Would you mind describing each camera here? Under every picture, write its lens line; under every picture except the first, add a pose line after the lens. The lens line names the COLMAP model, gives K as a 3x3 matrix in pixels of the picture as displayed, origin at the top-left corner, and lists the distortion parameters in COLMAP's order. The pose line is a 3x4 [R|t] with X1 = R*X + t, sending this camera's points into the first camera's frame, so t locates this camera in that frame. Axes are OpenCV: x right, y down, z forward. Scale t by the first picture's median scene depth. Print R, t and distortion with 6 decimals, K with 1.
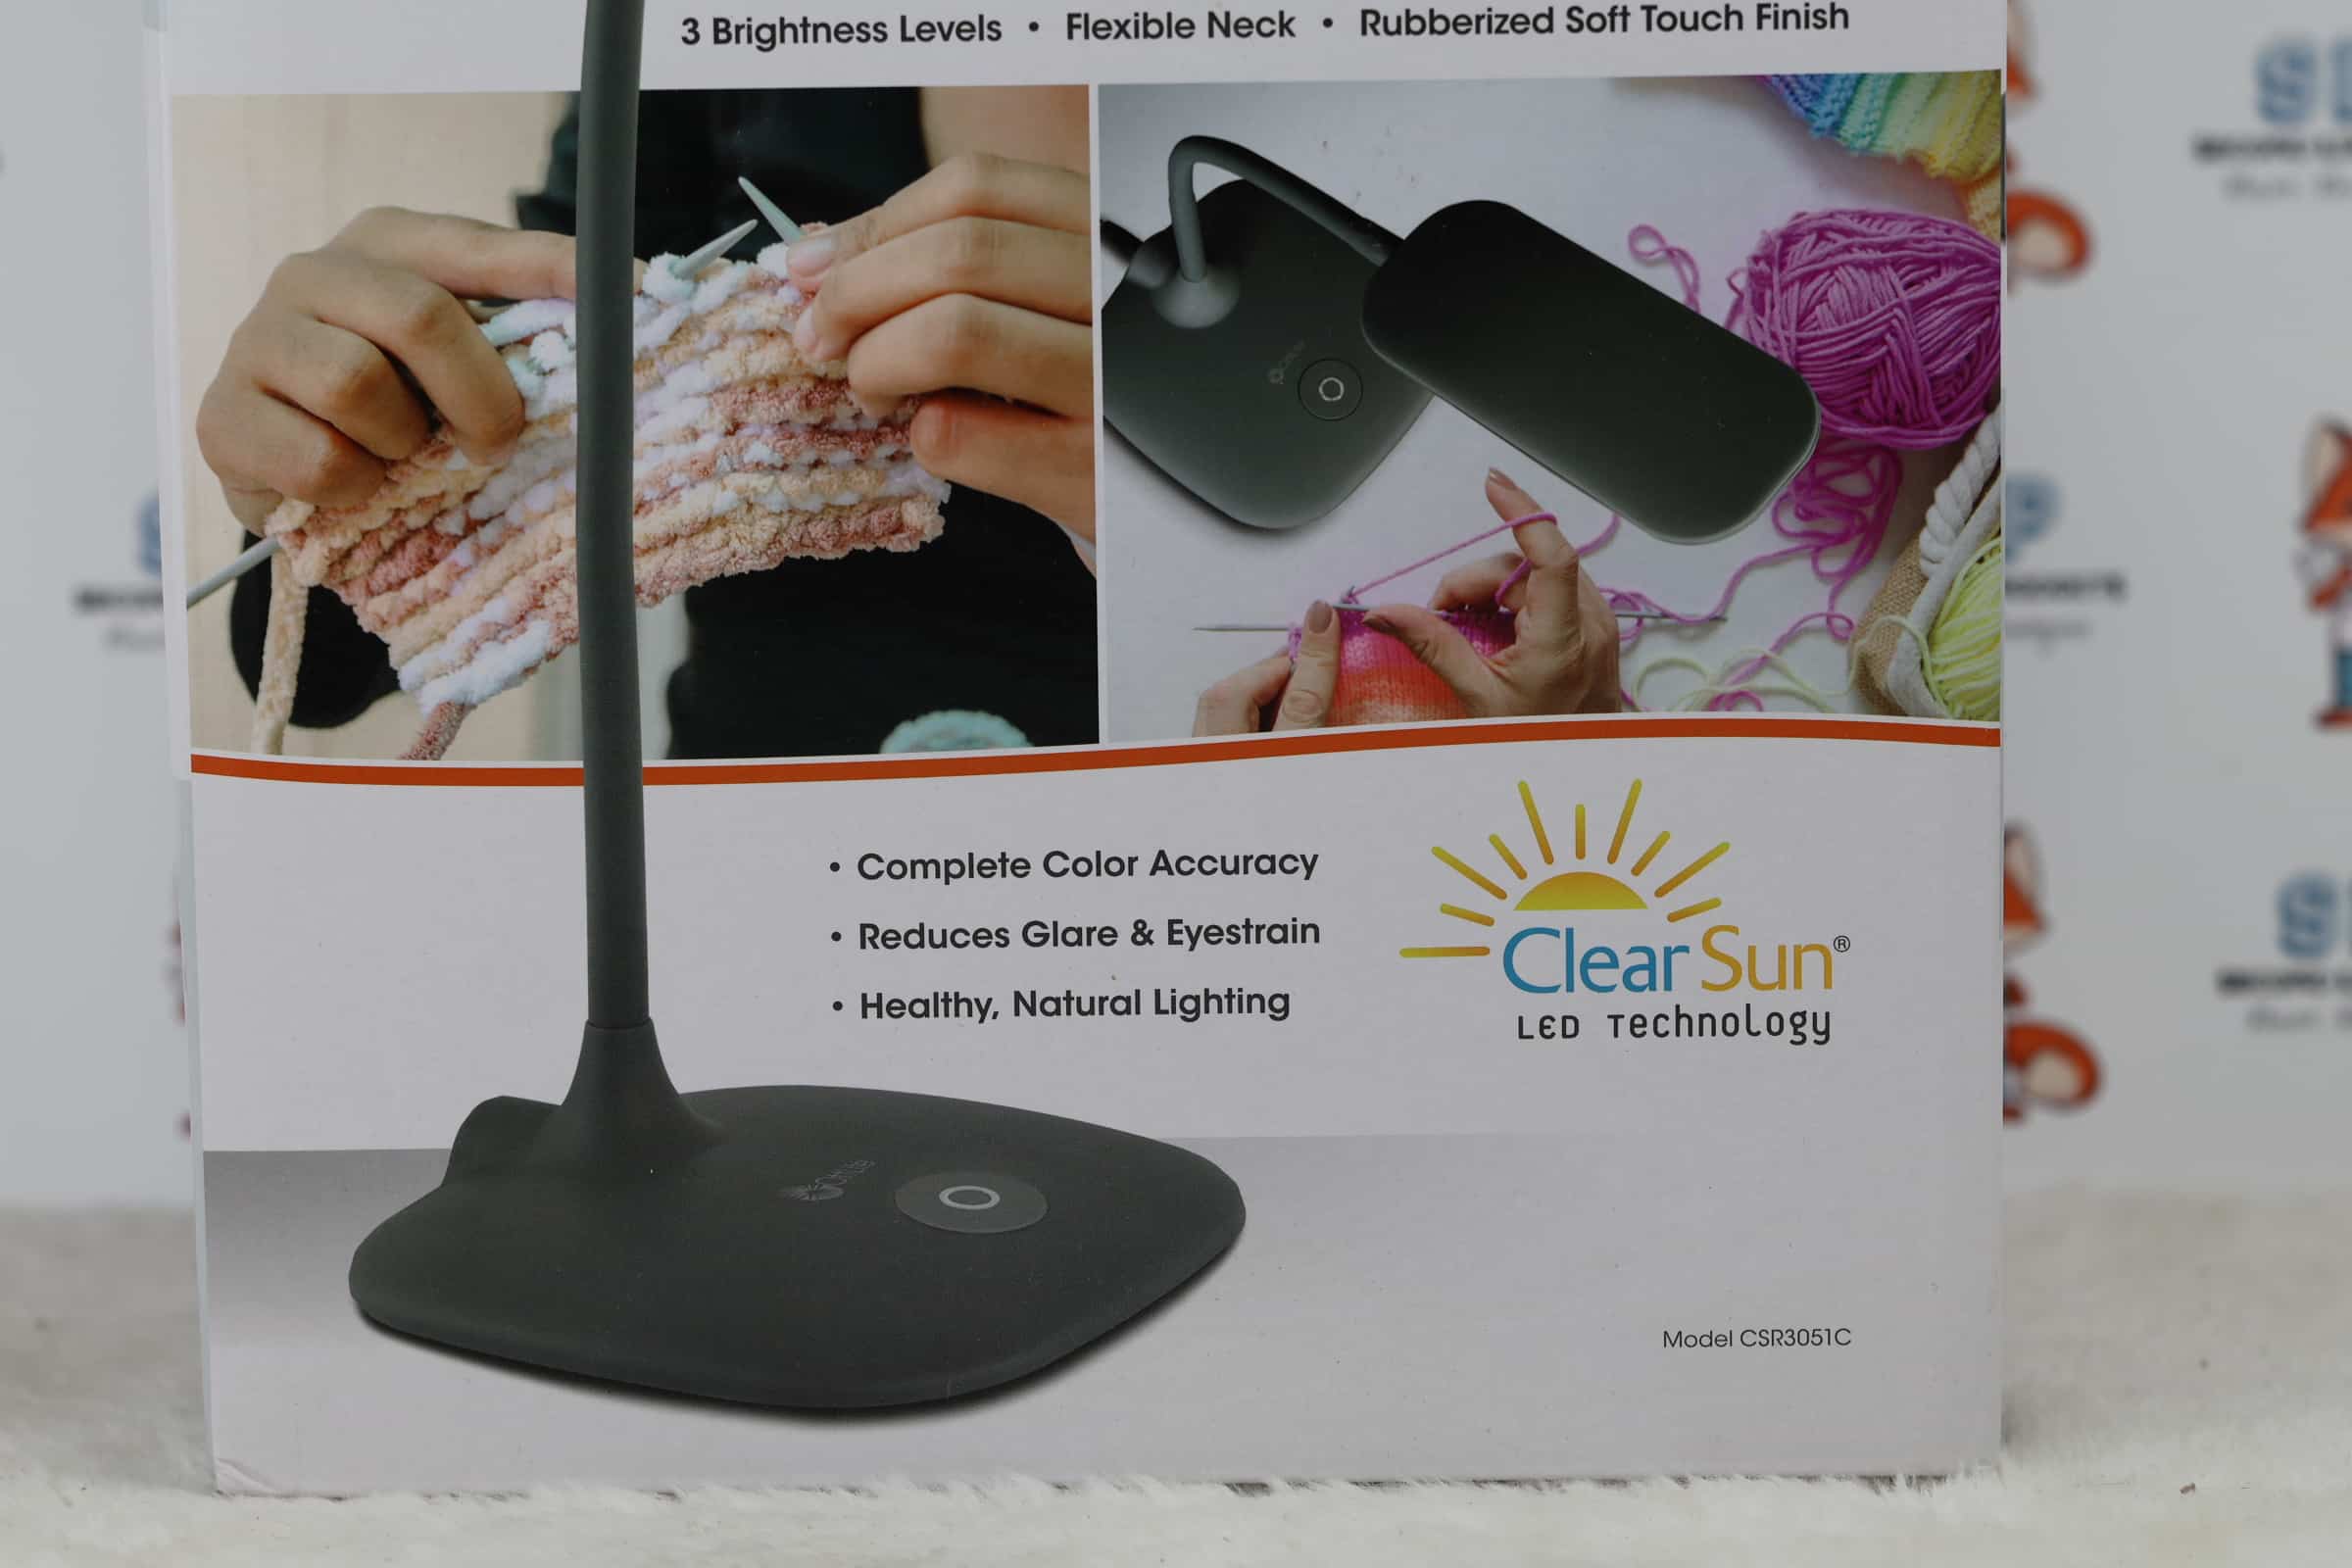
lens RADIAL K [[10678.1, 0, 1176.0], [0, 10678.1, 784.0], [0, 0, 1]] dist [0.143493, -3.823307]
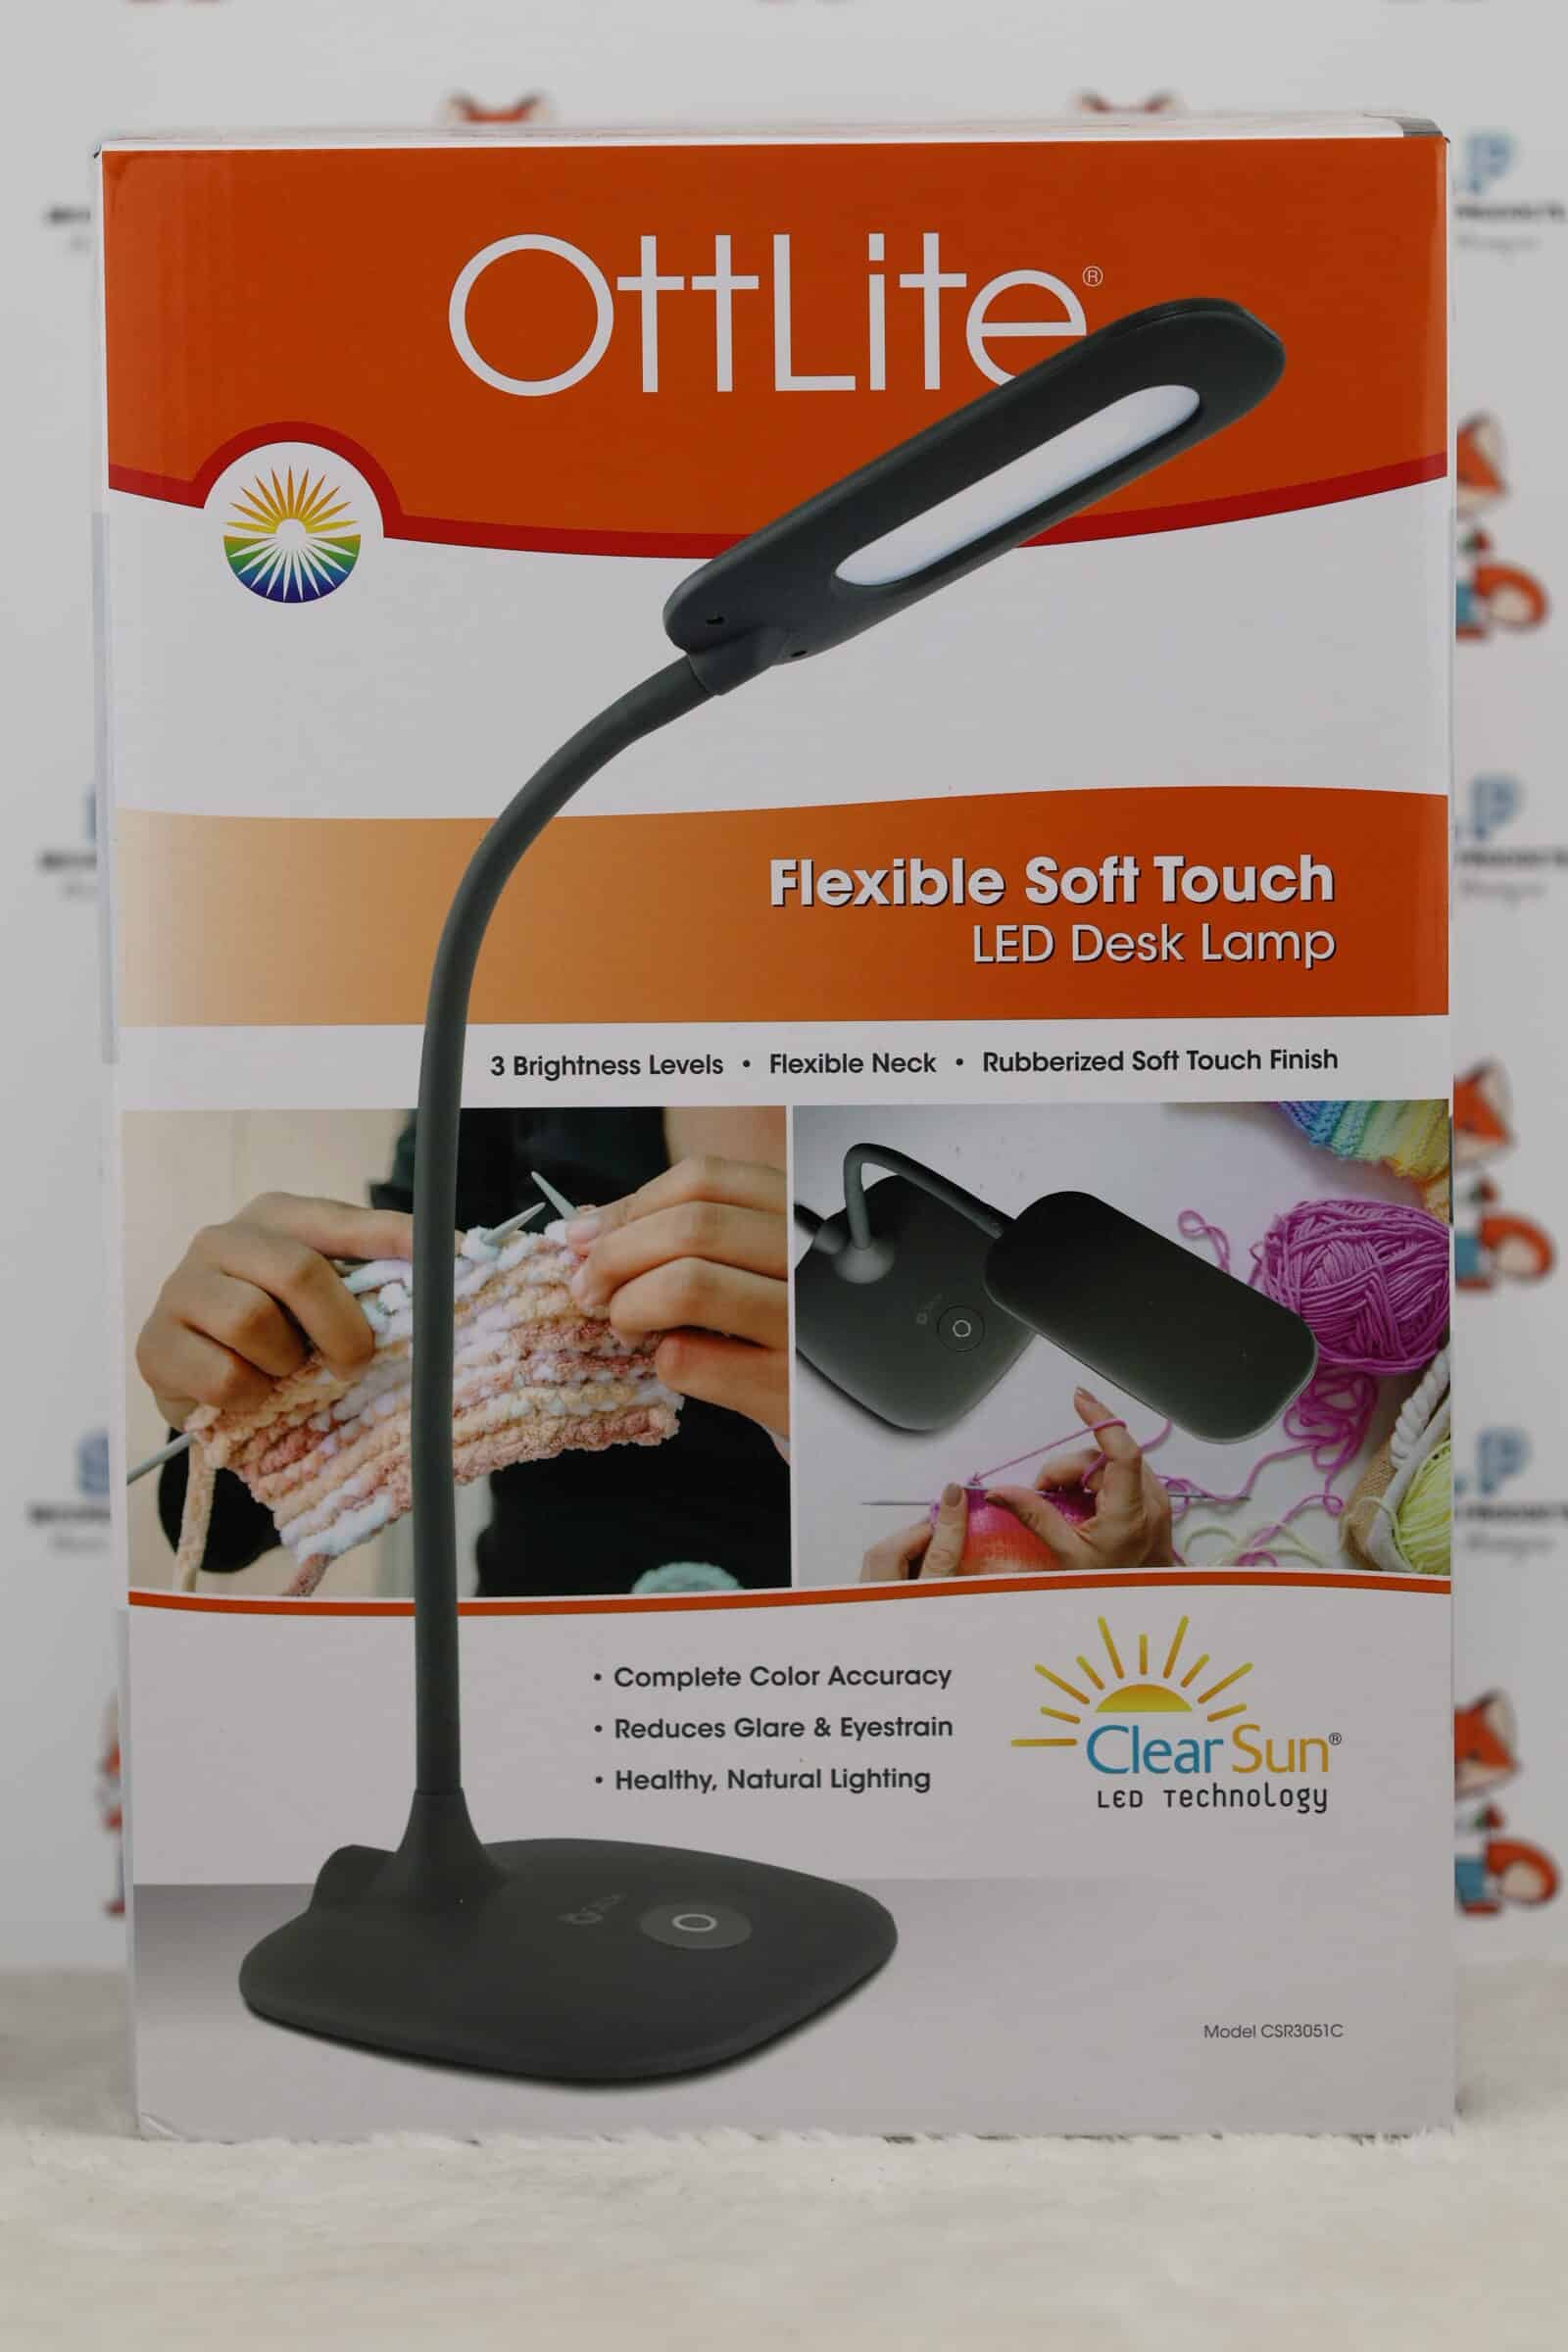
lens RADIAL K [[10678.1, 0, 784.0], [0, 10678.1, 1176.0], [0, 0, 1]] dist [0.143493, -3.823307]
pose [[0.999774, 0.005643, -0.020508, 0.019671], [-0.007129, 0.997298, -0.073117, 0.043842], [0.020040, 0.073247, 0.997112, -0.369066]]
